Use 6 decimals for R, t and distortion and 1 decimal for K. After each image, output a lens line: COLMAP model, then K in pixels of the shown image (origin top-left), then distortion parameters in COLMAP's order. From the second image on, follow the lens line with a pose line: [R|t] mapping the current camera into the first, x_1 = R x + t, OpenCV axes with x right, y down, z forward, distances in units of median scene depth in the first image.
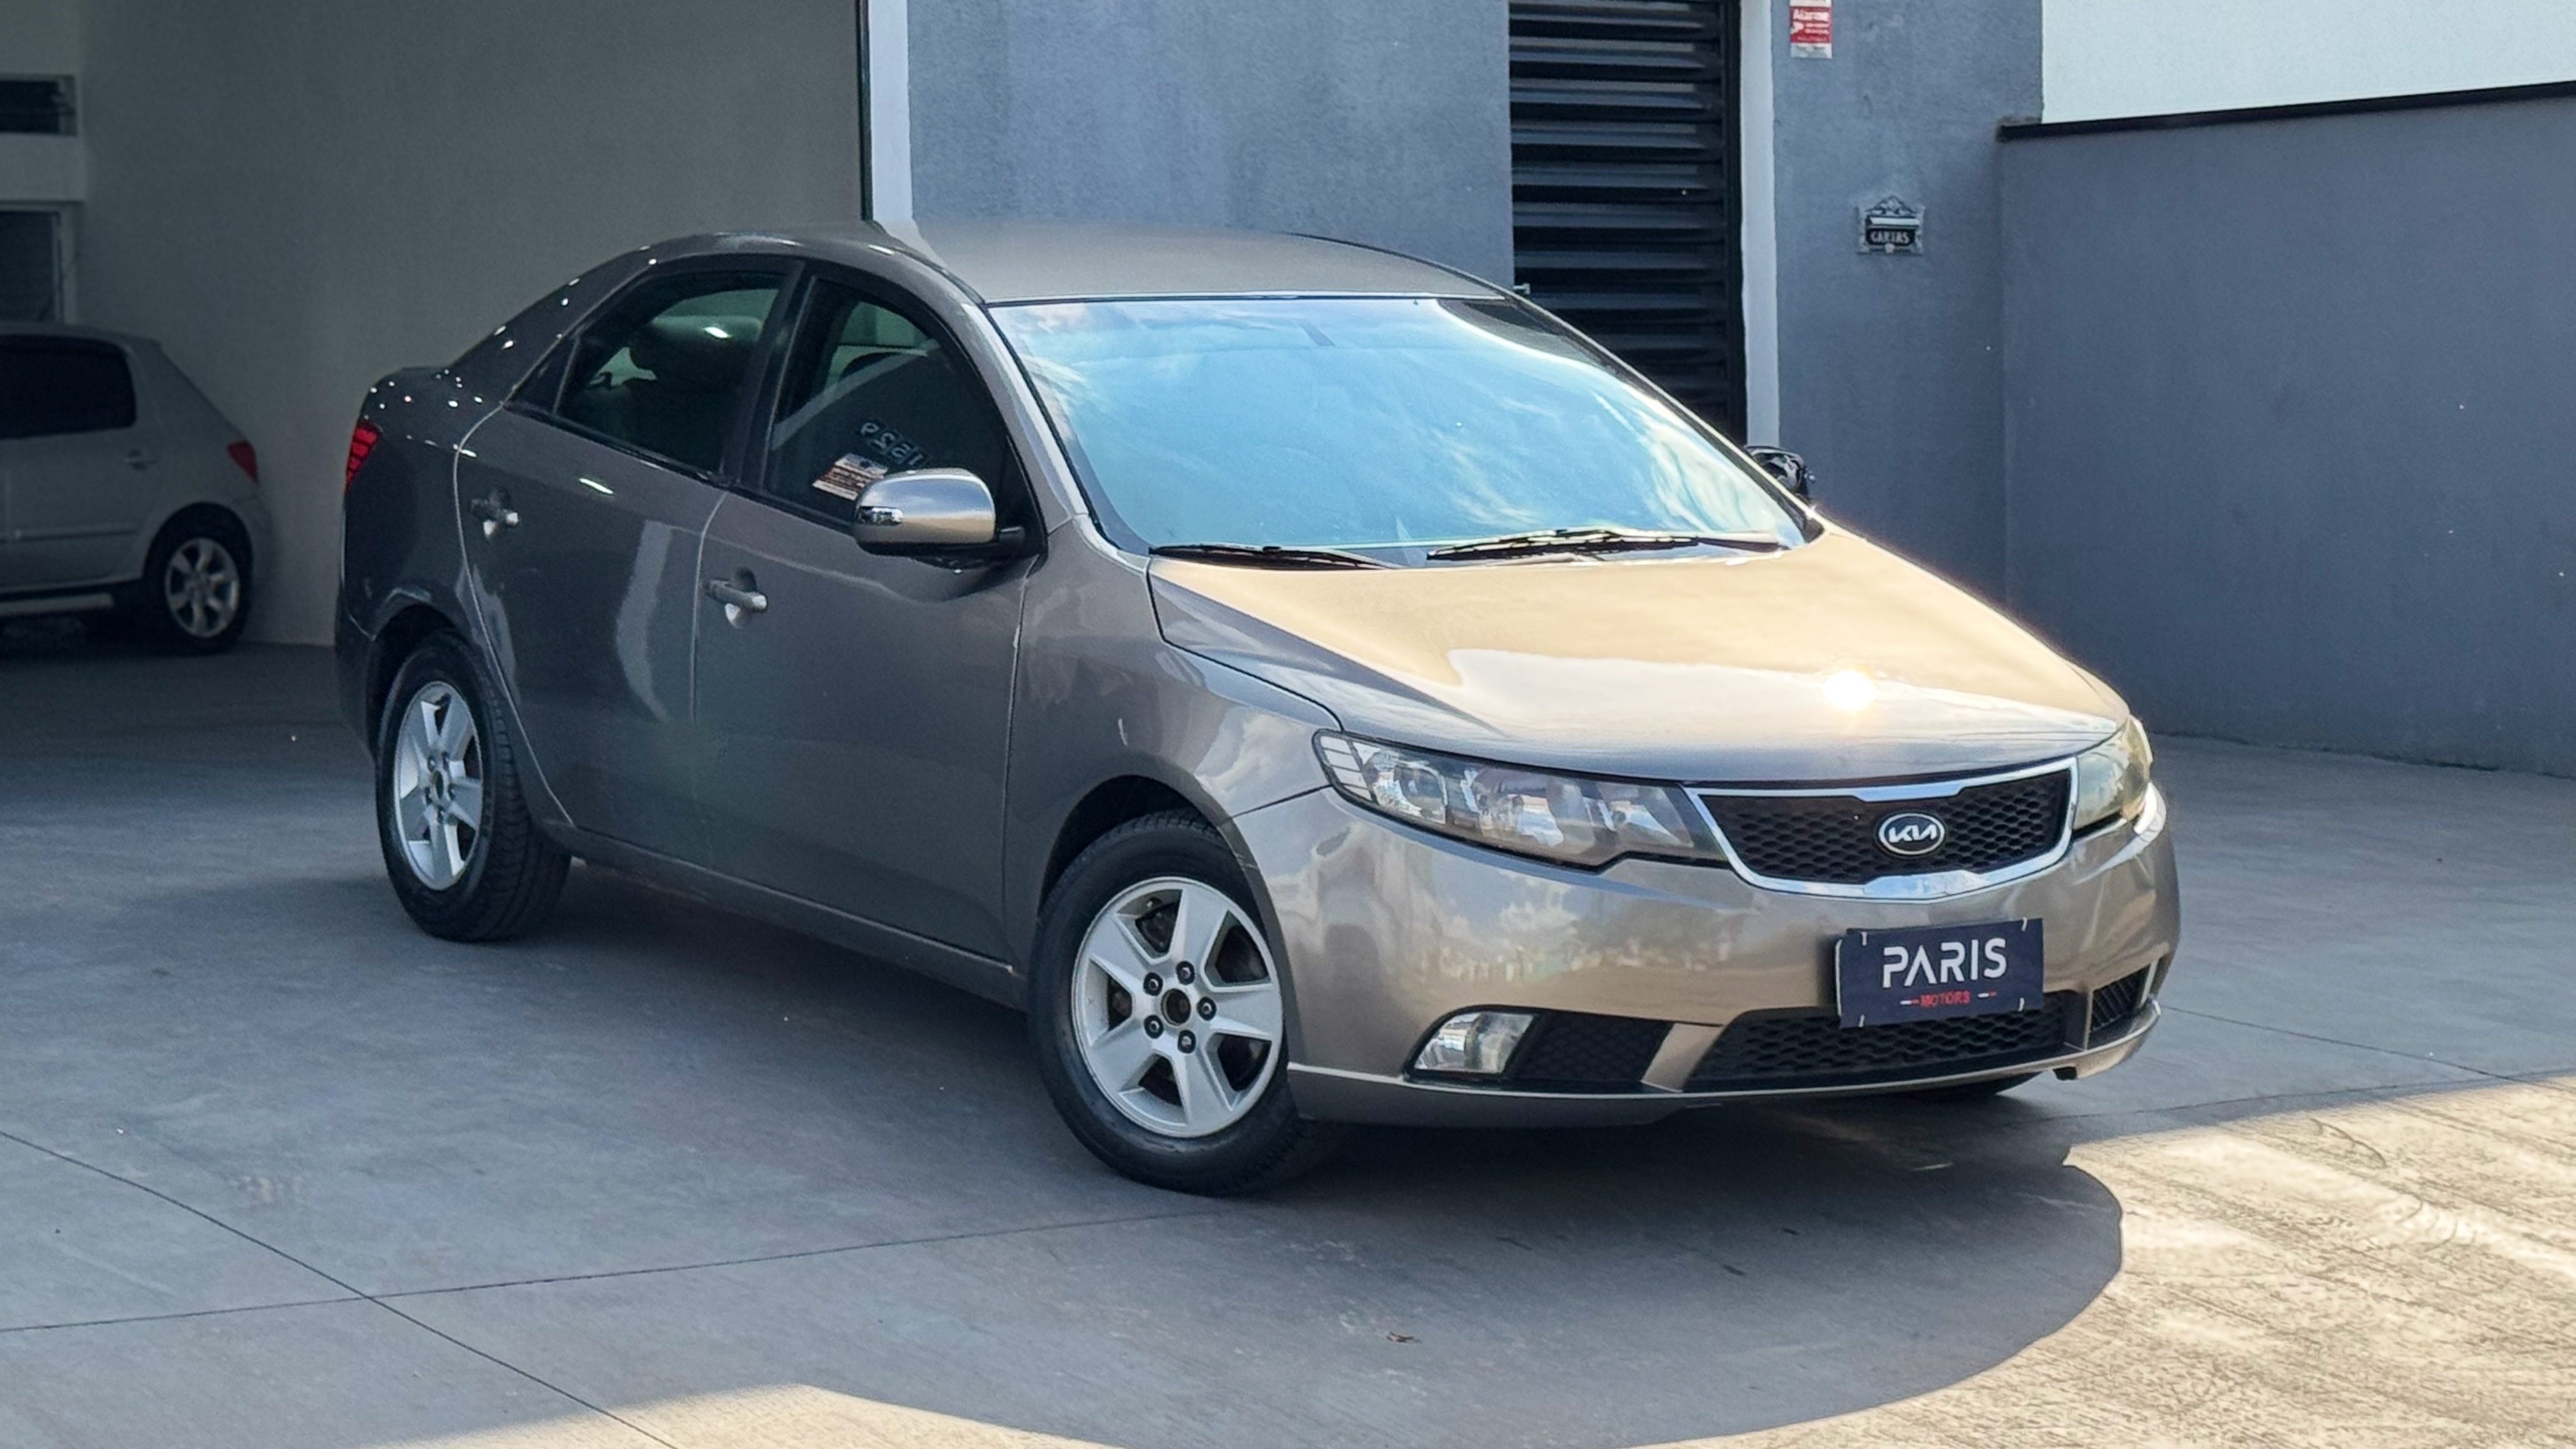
lens RADIAL K [[5553.0, 0, 1294.7], [0, 5553.0, 720.1], [0, 0, 1]] dist [0.129953, -0.021103]
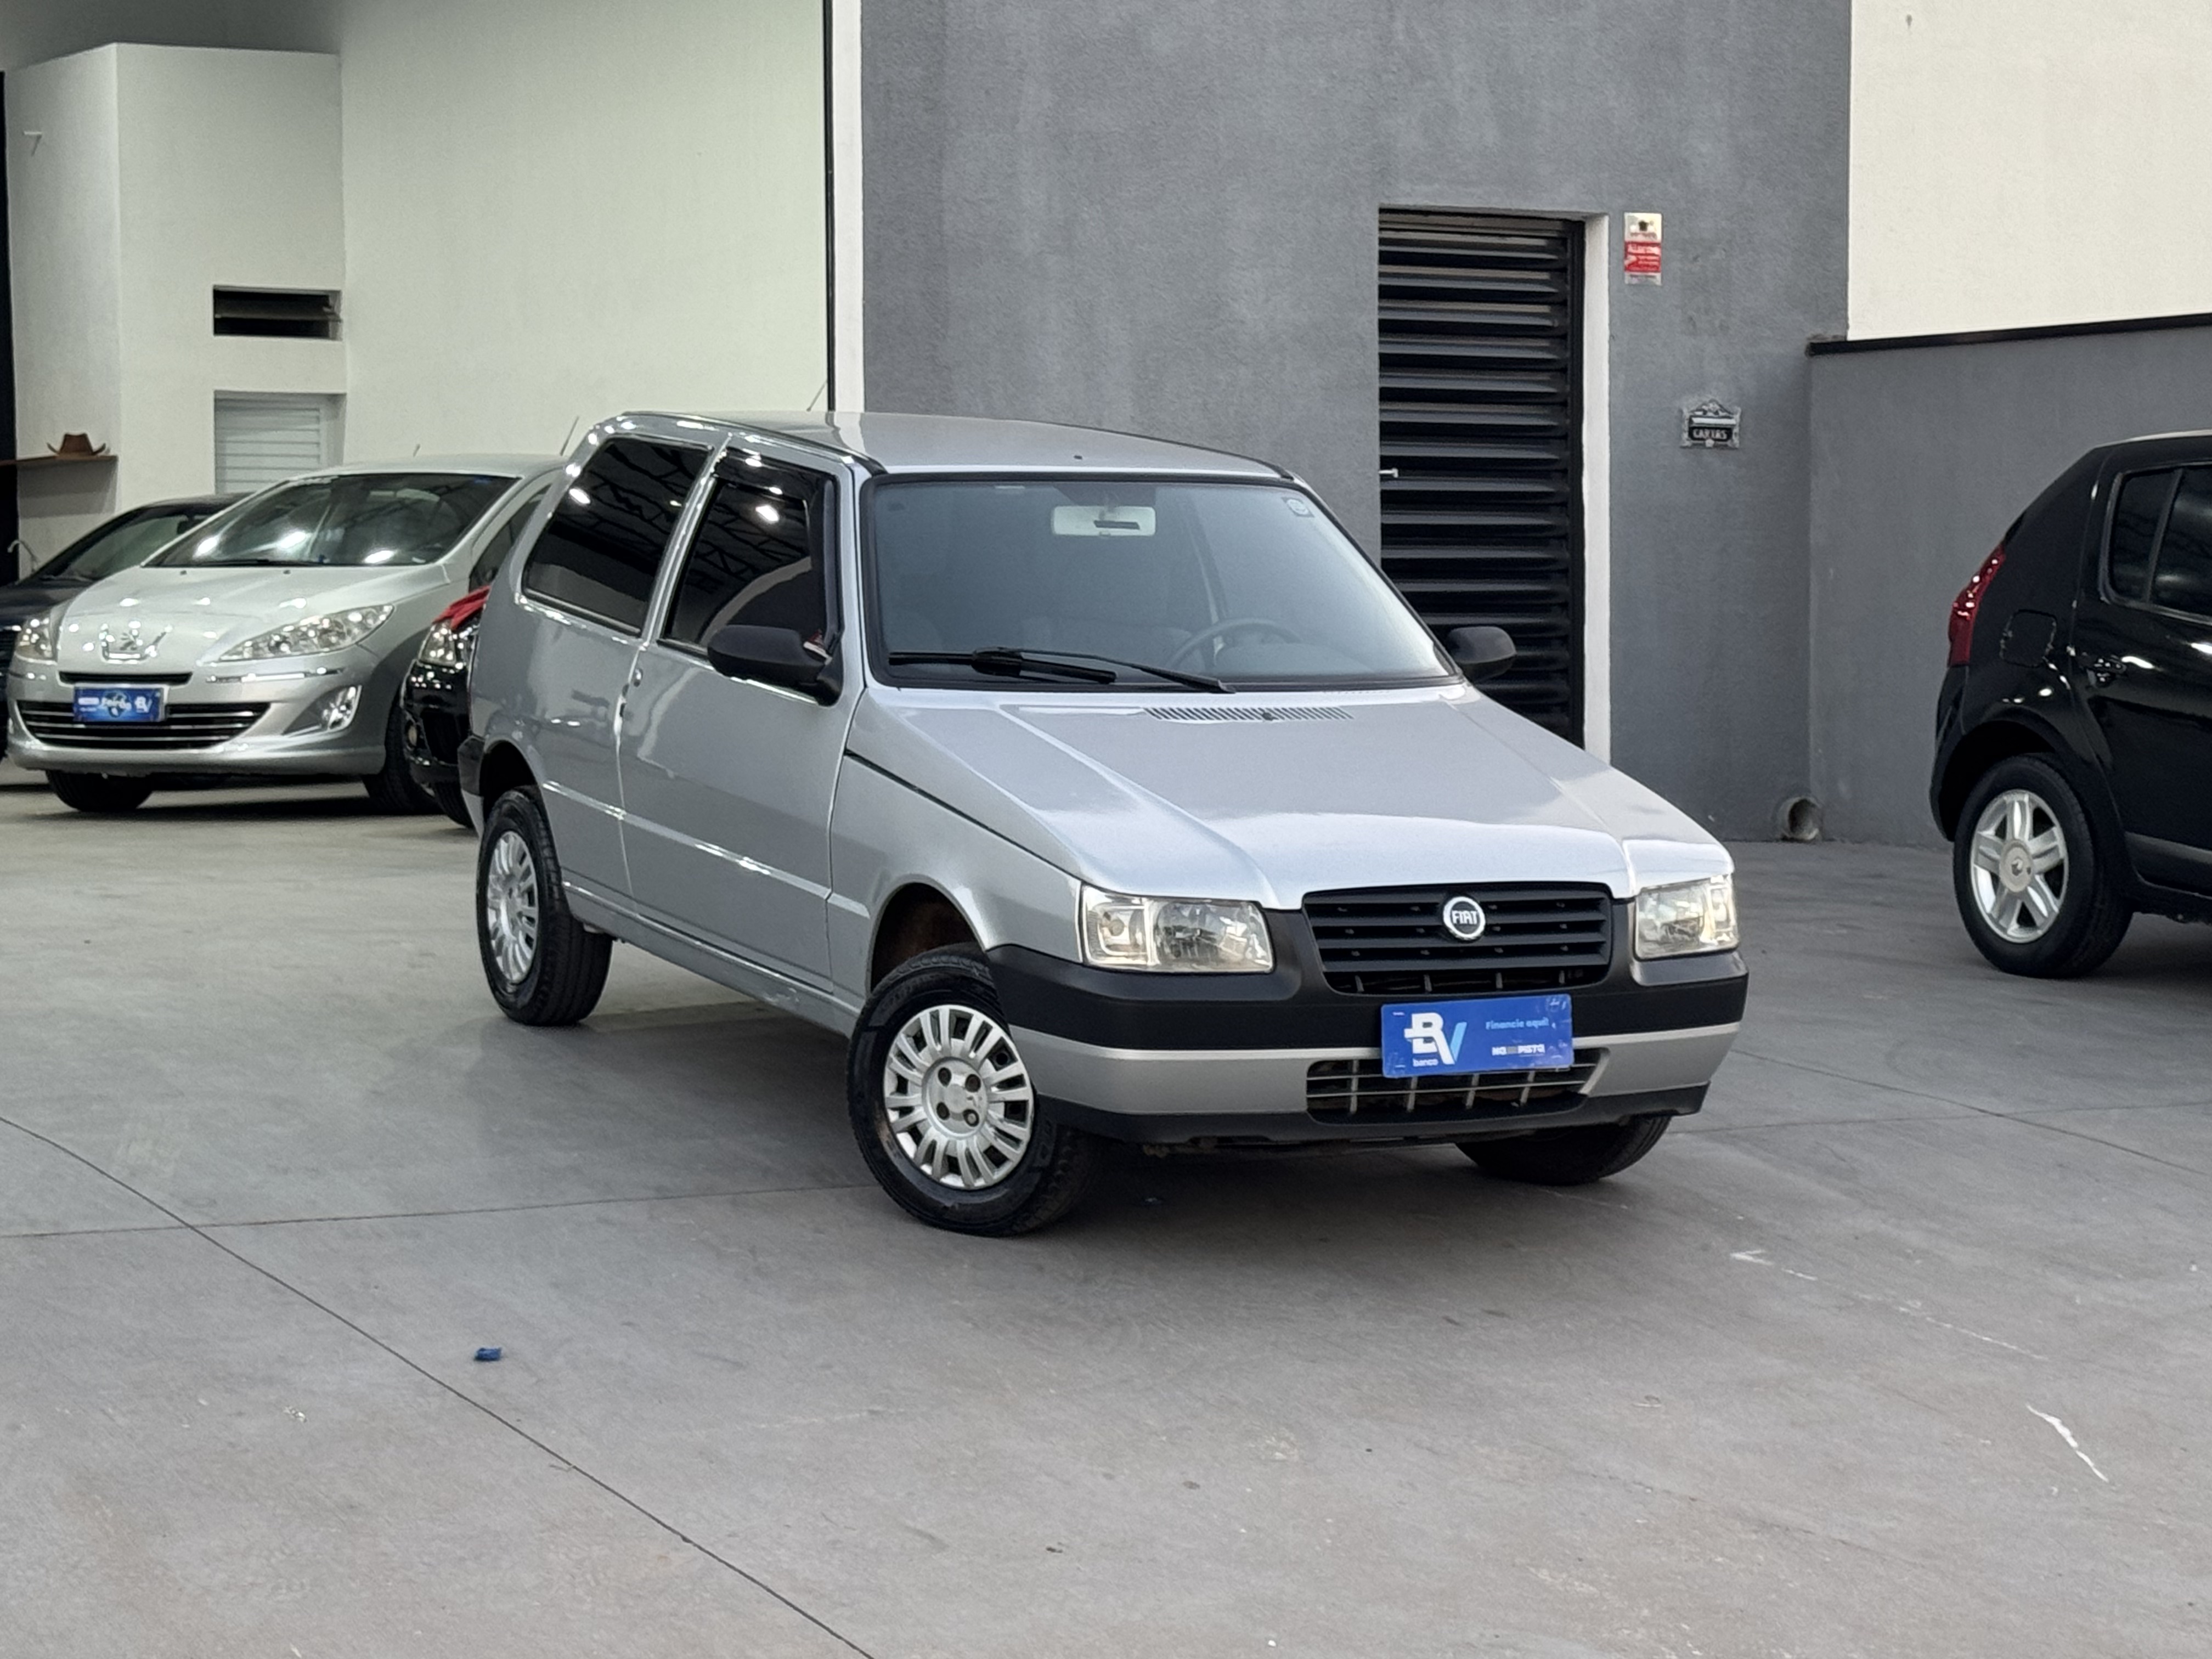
lens RADIAL K [[4815.1, 0, 1102.4], [0, 4815.1, 822.3], [0, 0, 1]] dist [0.109578, 0.225035]
pose [[0.995931, 0.018165, -0.088269, 0.073568], [-0.018790, 0.999804, -0.006251, 0.006433], [0.088139, 0.007884, 0.996077, -0.052470]]
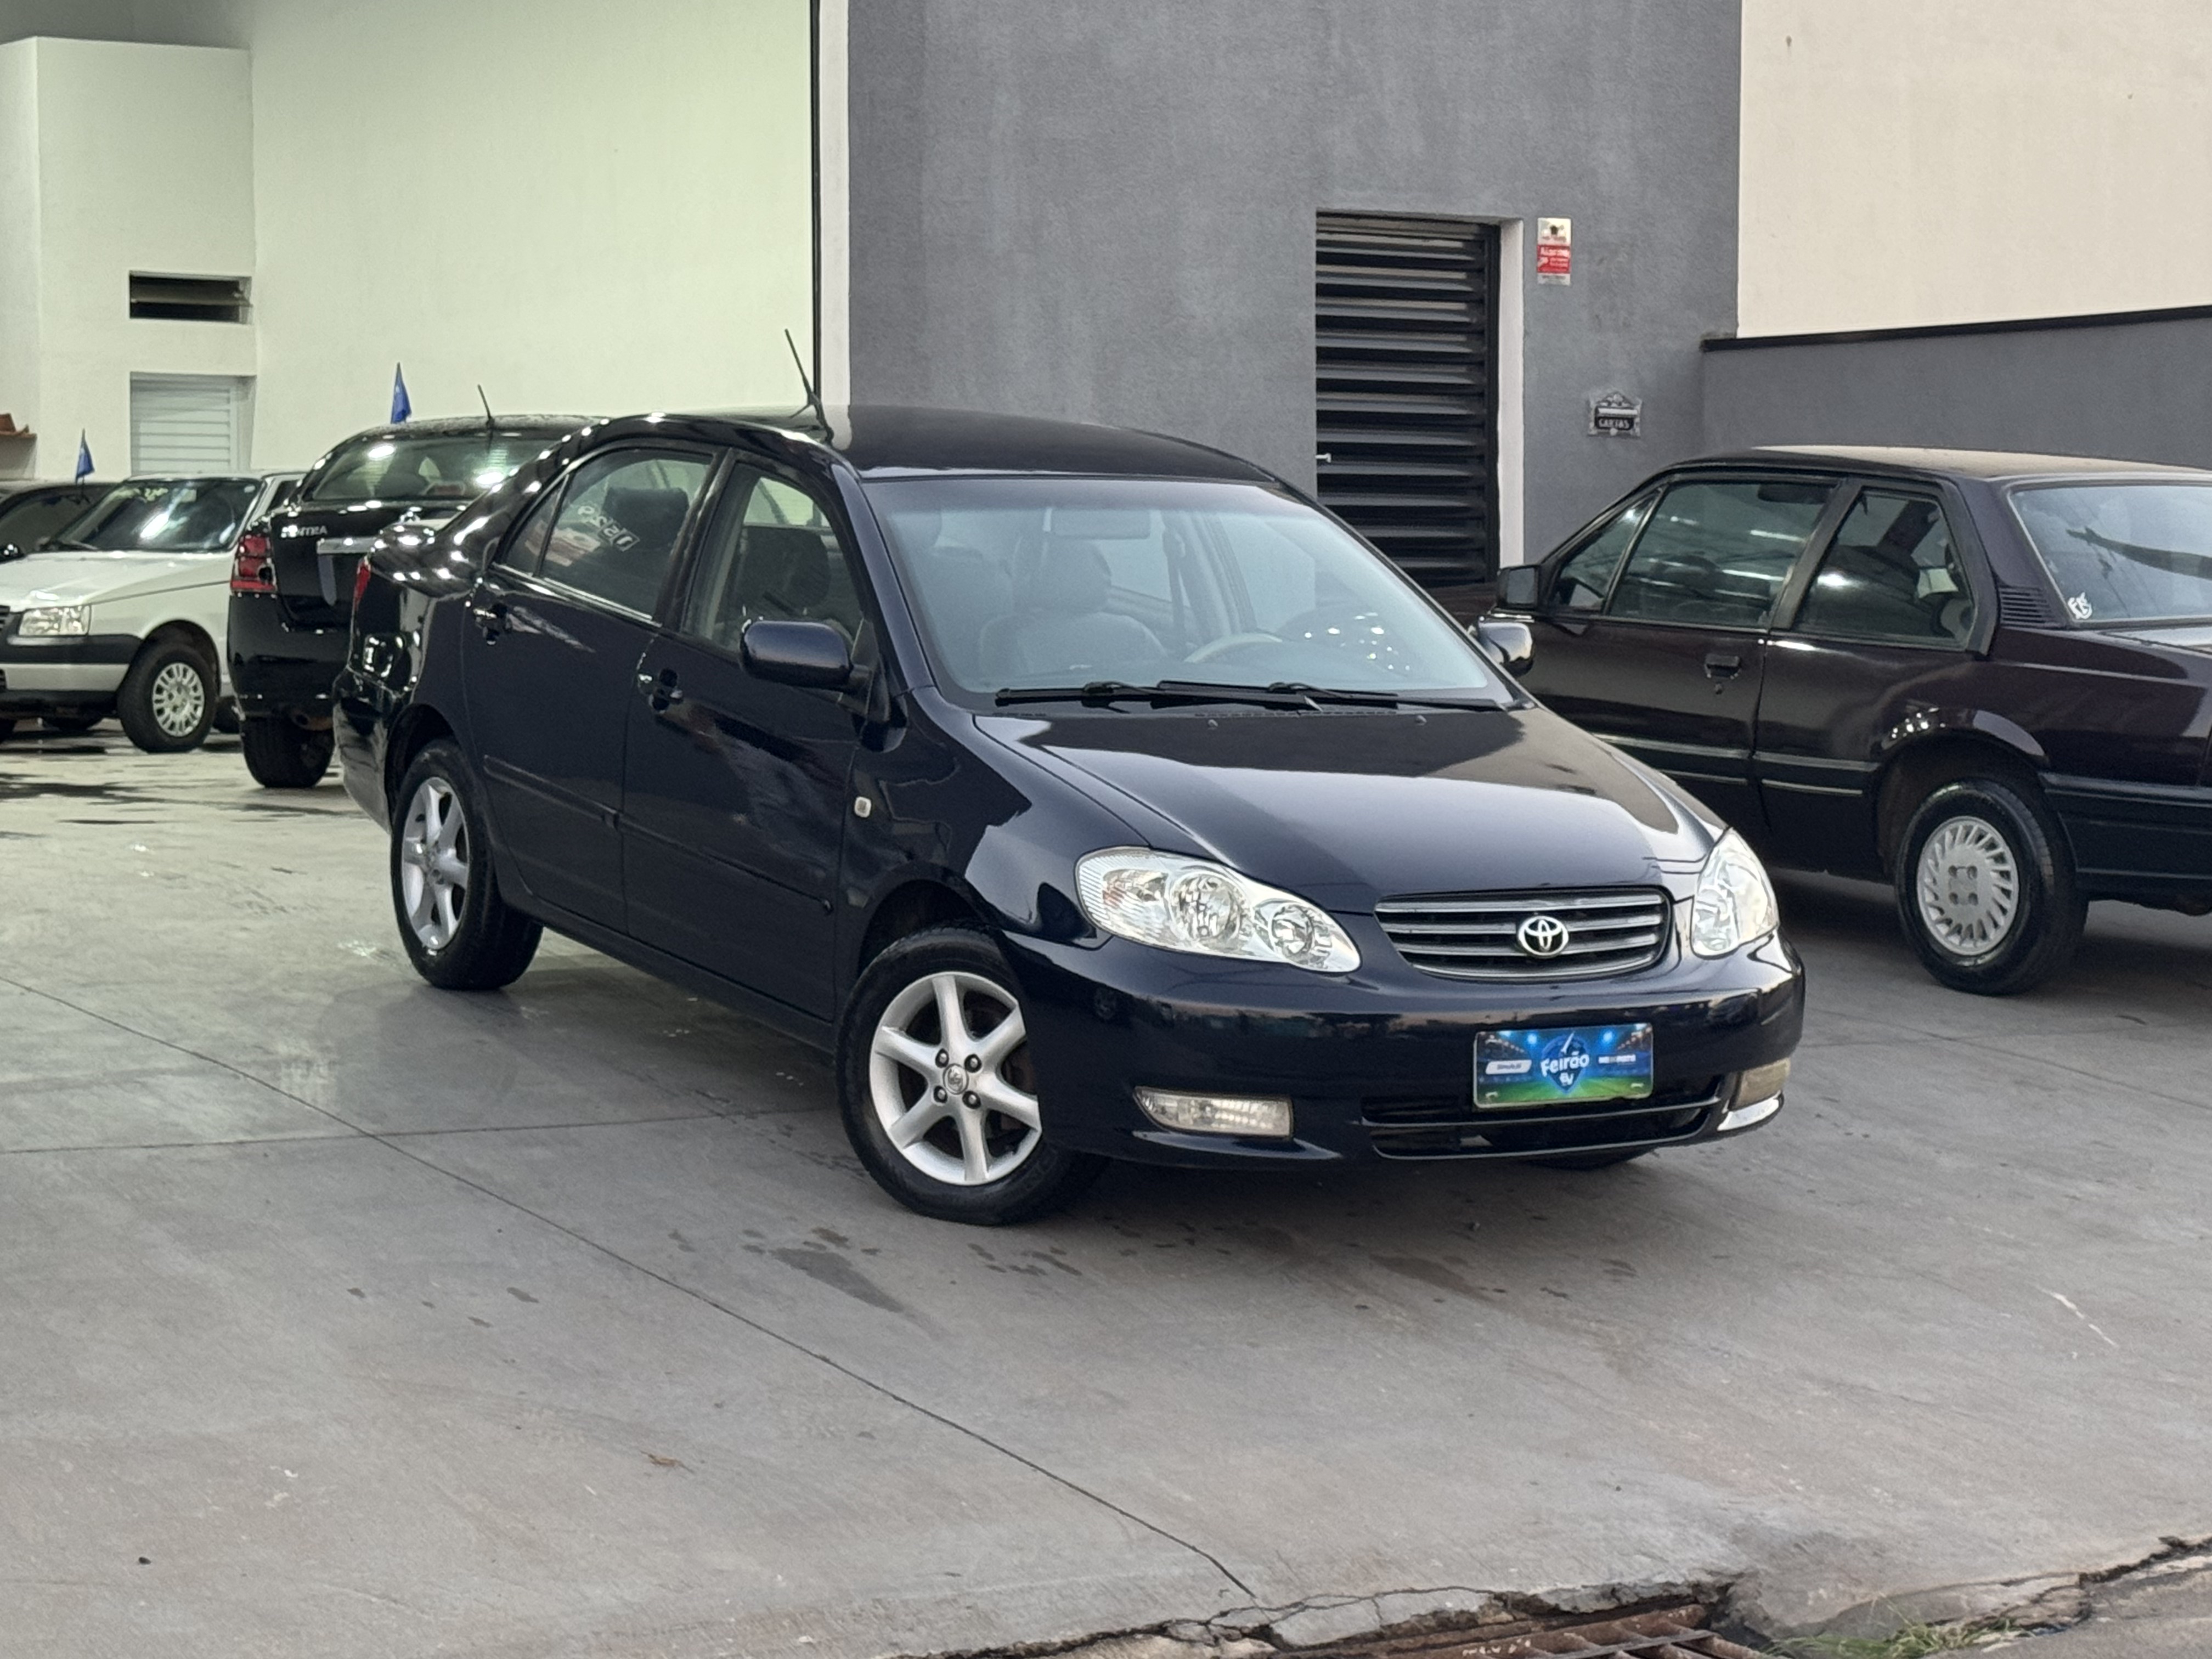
lens RADIAL K [[4671.9, 0, 1134.7], [0, 4671.9, 824.3], [0, 0, 1]] dist [0.101472, 0.349353]
pose [[0.999244, 0.019740, -0.033490, 0.035382], [-0.019788, 0.999804, -0.001124, 0.010844], [0.033461, 0.001785, 0.999438, -0.101222]]
